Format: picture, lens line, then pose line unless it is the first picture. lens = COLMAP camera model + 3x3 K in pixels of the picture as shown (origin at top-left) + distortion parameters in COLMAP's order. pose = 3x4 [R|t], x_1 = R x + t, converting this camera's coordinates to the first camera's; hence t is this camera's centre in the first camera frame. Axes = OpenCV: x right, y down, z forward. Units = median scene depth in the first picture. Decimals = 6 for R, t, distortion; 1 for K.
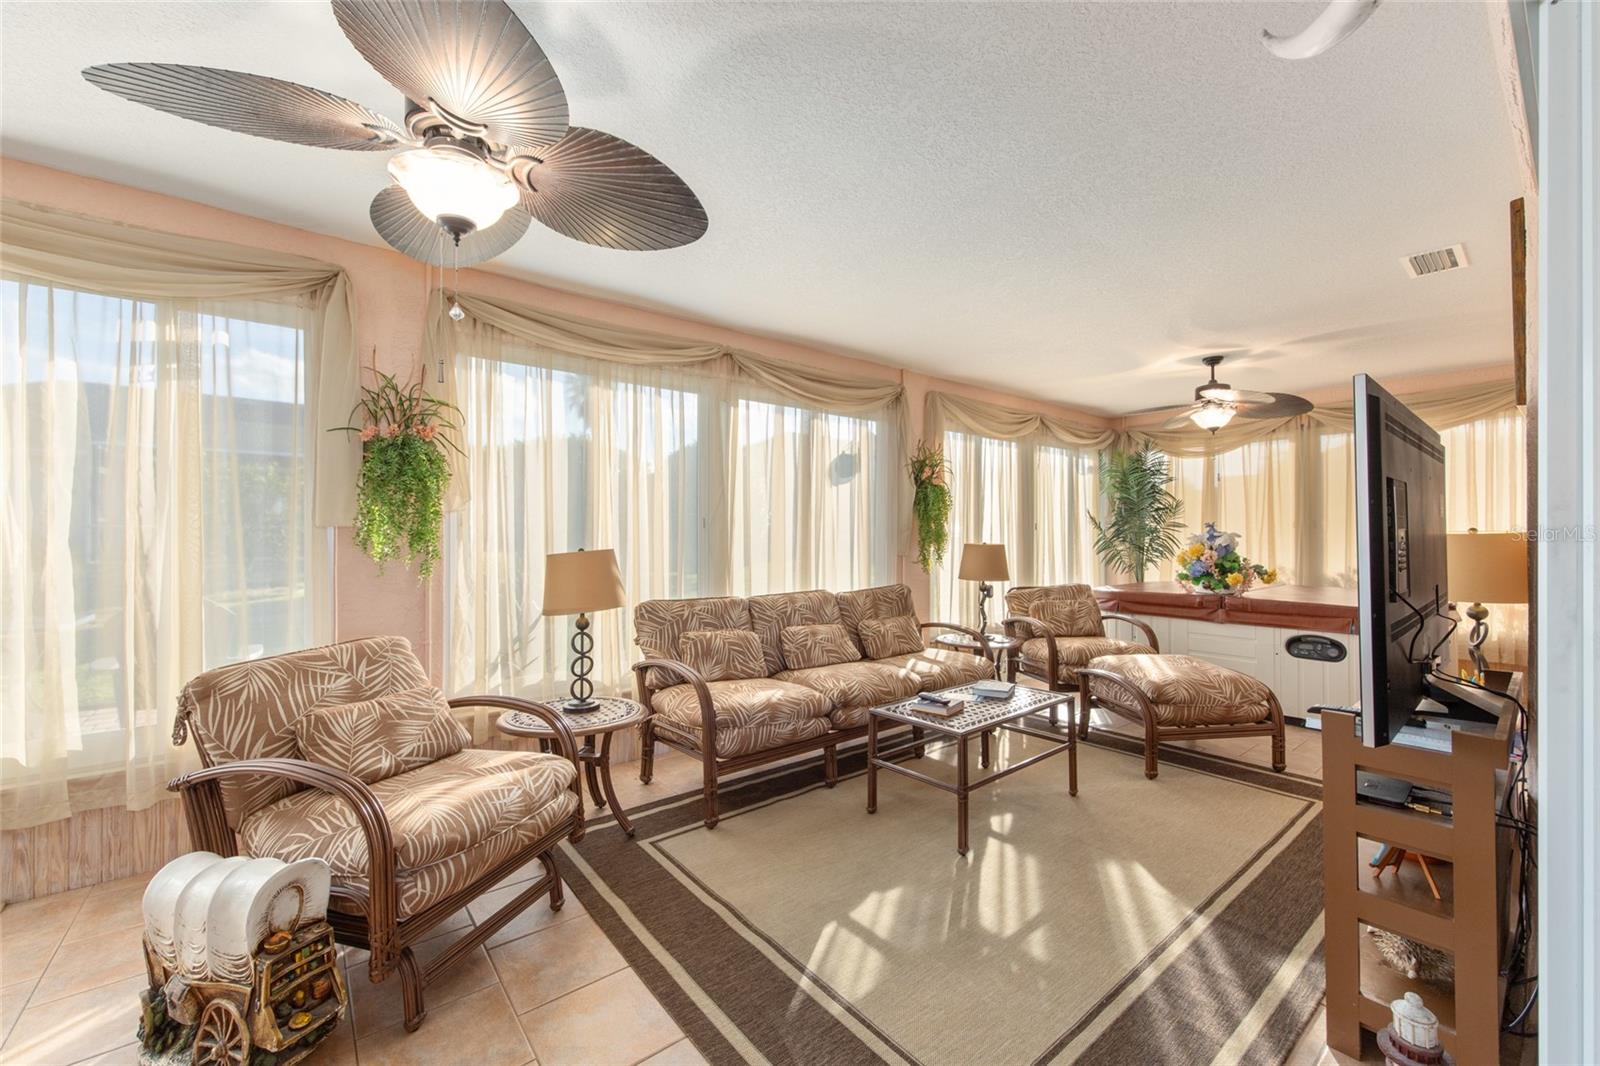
lens RADIAL K [[637.2, 0, 801.4], [0, 637.2, 528.7], [0, 0, 1]] dist [-0.000991, 0.000315]
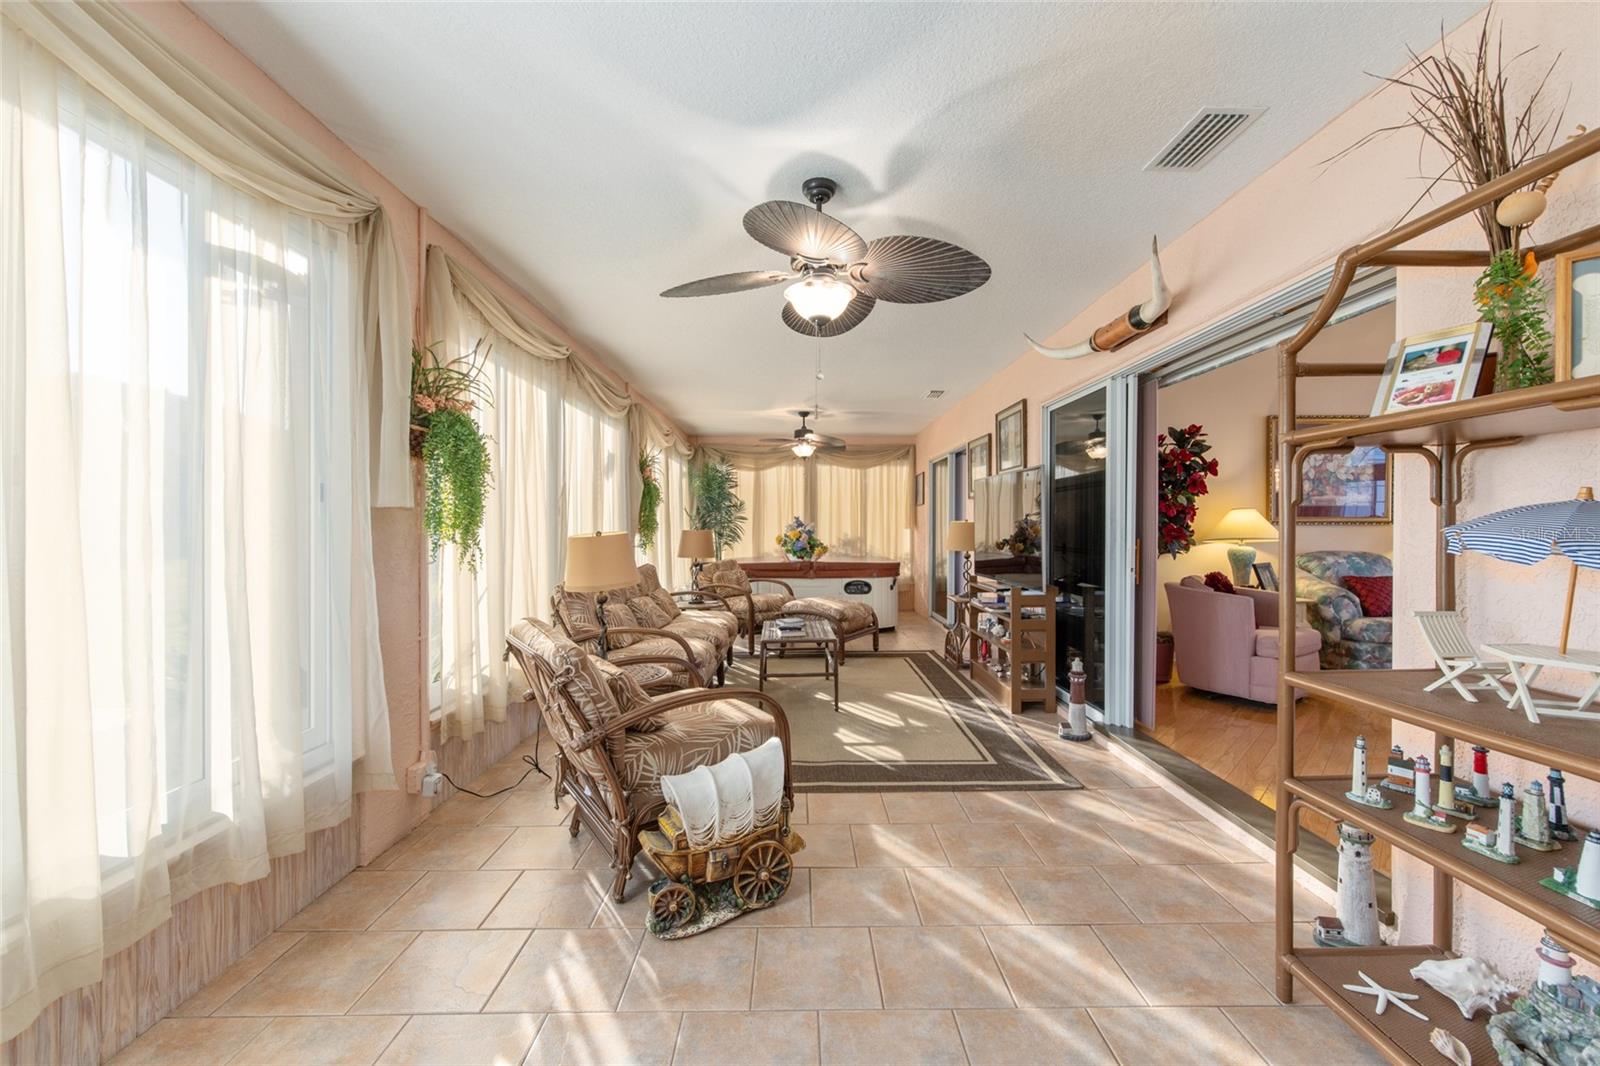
lens RADIAL K [[639.8, 0, 807.4], [0, 639.8, 531.8], [0, 0, 1]] dist [-0.000810, 0.000144]
pose [[0.614087, -0.005998, 0.789216, -0.717477], [-0.004184, 0.999932, 0.010855, 0.014015], [-0.789227, -0.009968, 0.614020, 0.018951]]
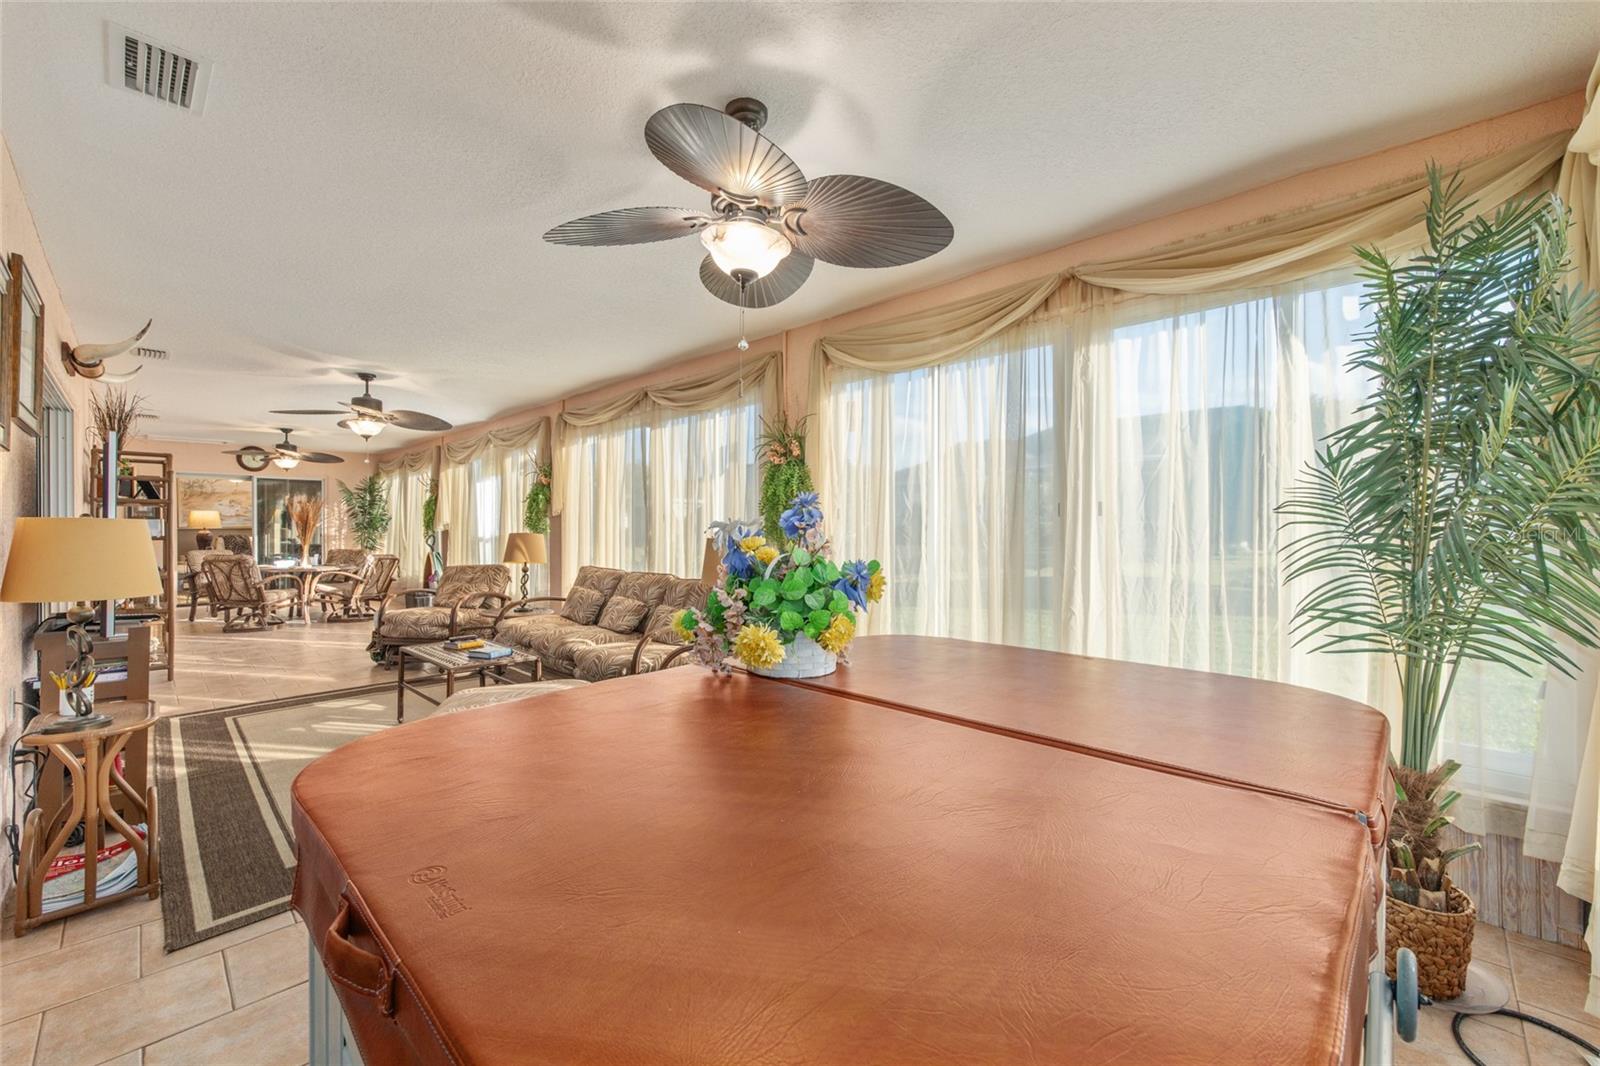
lens RADIAL K [[637.2, 0, 801.4], [0, 637.2, 528.7], [0, 0, 1]] dist [-0.000991, 0.000315]
pose [[0.121430, -0.000909, -0.992600, 1.273223], [0.004945, 0.999988, -0.000311, 0.015946], [0.992588, -0.004871, 0.121433, 1.165924]]
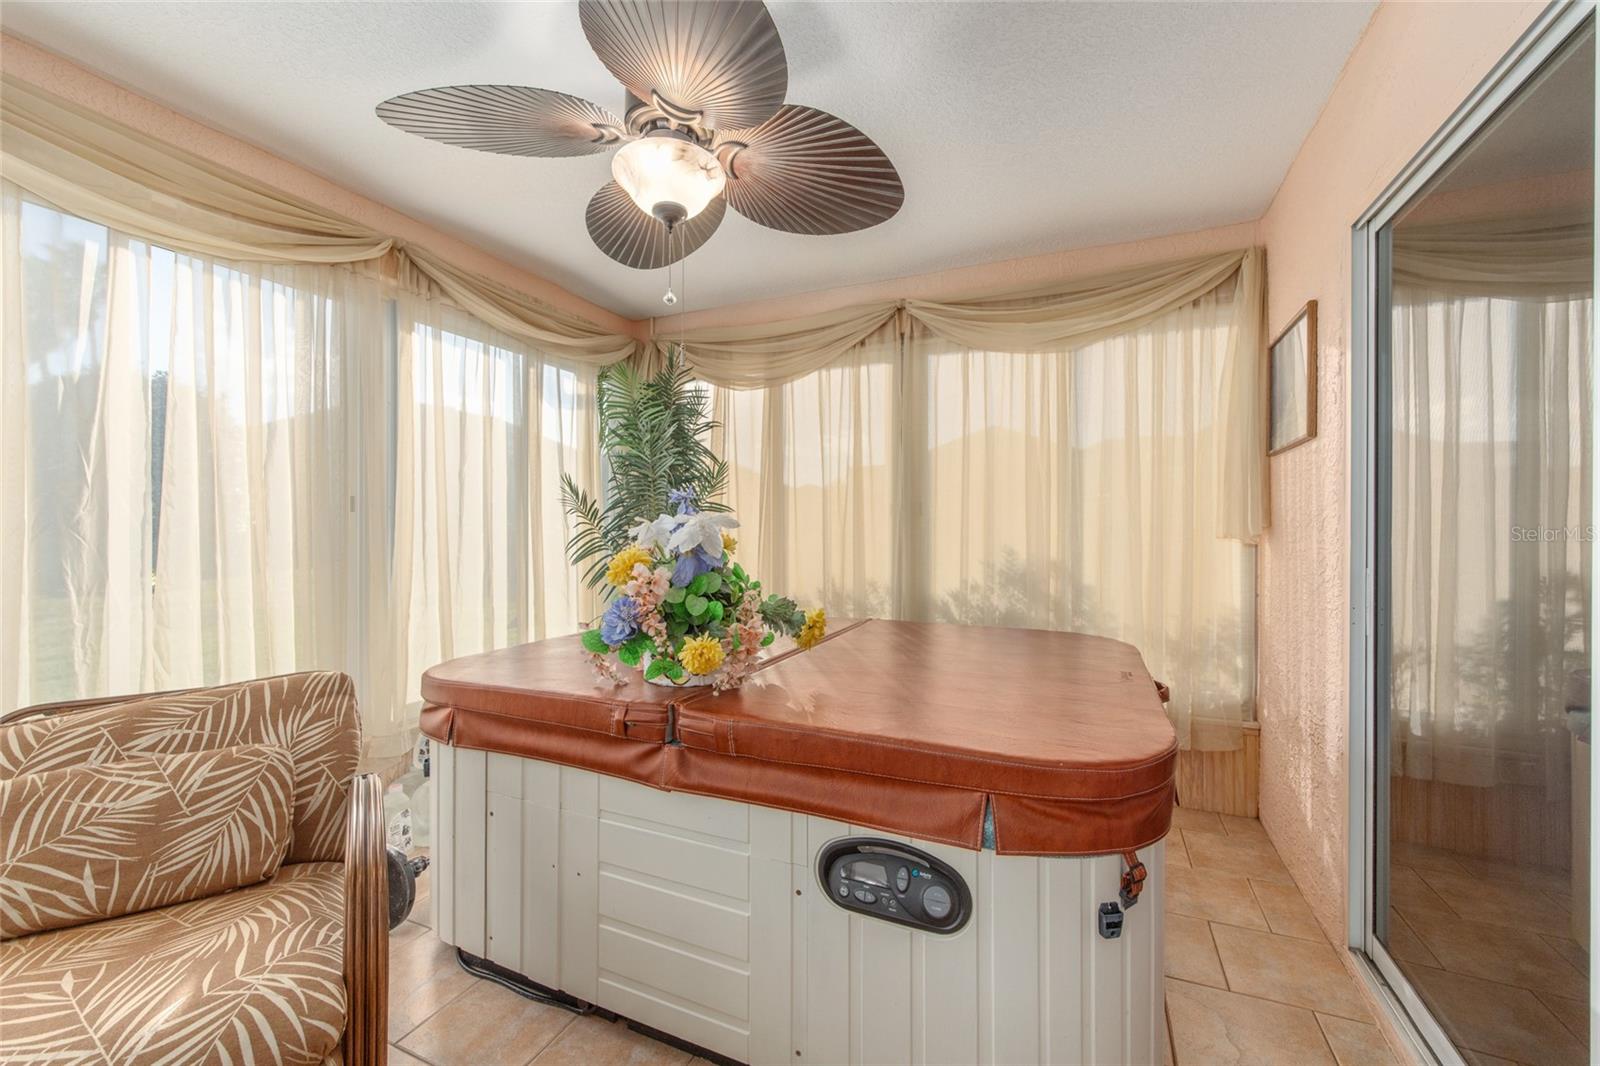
lens RADIAL K [[637.2, 0, 801.4], [0, 637.2, 528.7], [0, 0, 1]] dist [-0.000991, 0.000315]
pose [[0.892106, -0.001019, 0.451825, 0.657948], [-0.001479, 0.999986, 0.005176, 0.015427], [-0.451824, -0.005286, 0.892091, 0.779807]]
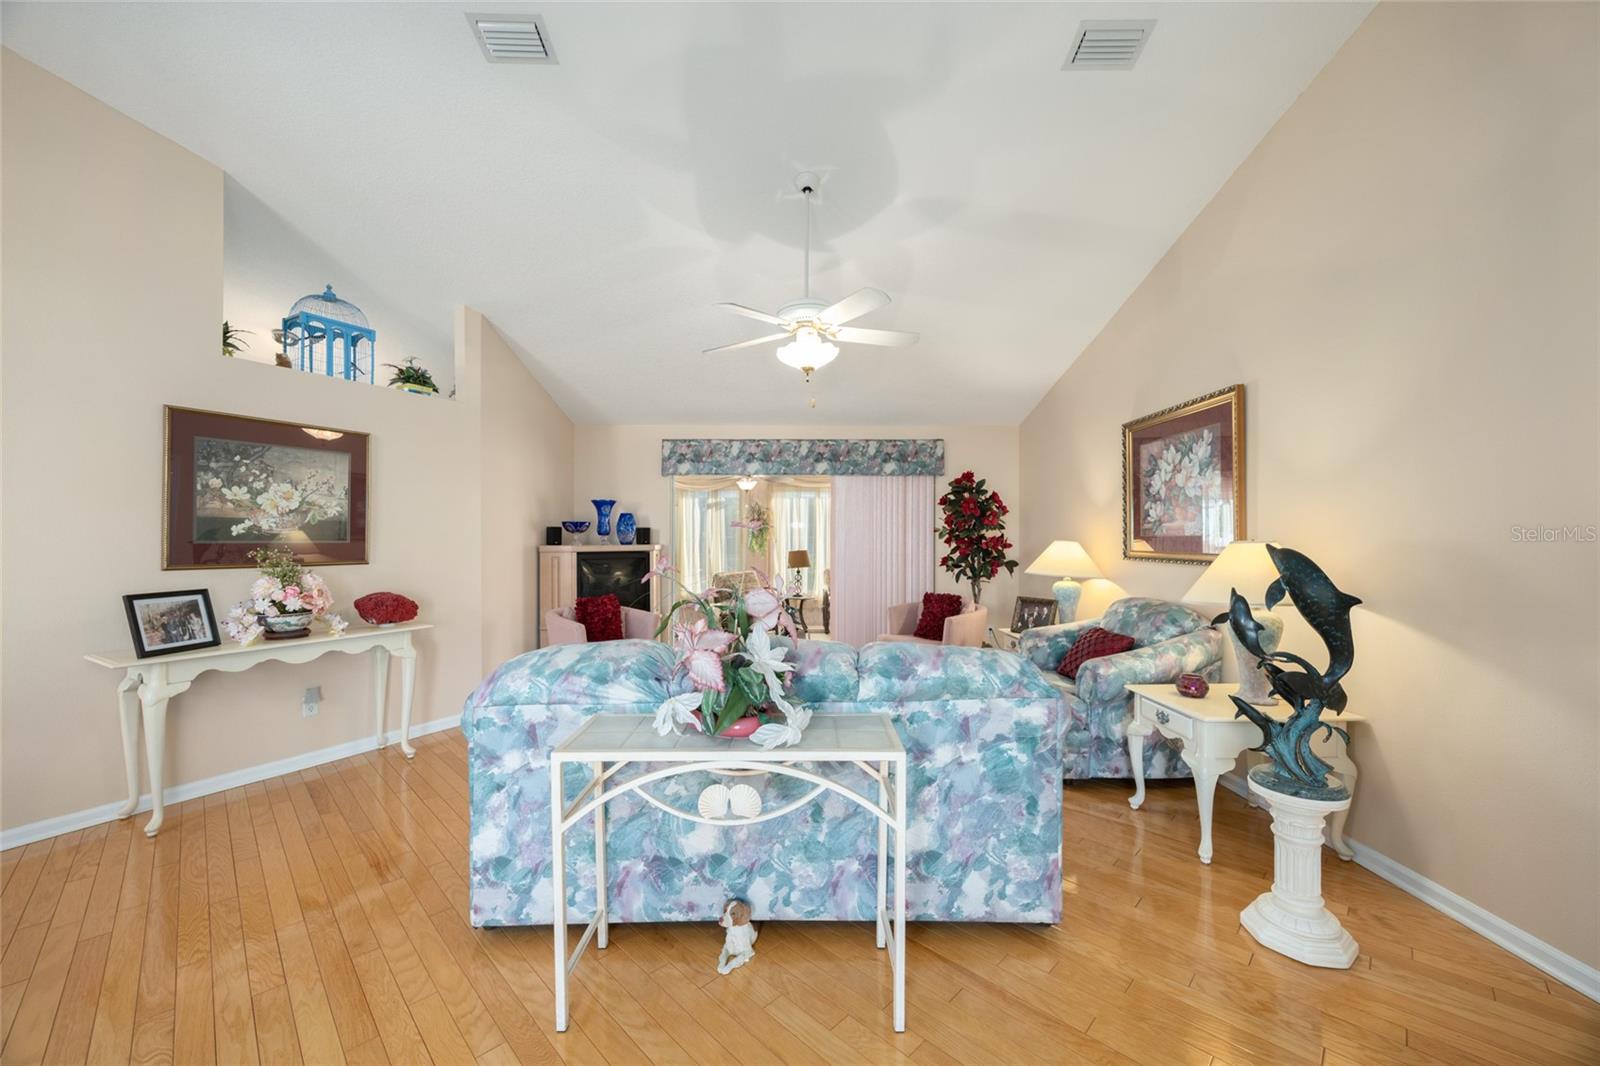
lens RADIAL K [[606.5, 0, 800.0], [0, 606.5, 533.0], [0, 0, 1]] dist [-0.000833, -0.000071]
pose [[0.780141, -0.003741, -0.625592, 1.220908], [0.002144, 0.999992, -0.003306, -0.035395], [0.625600, 0.001238, 0.780143, -1.104412]]
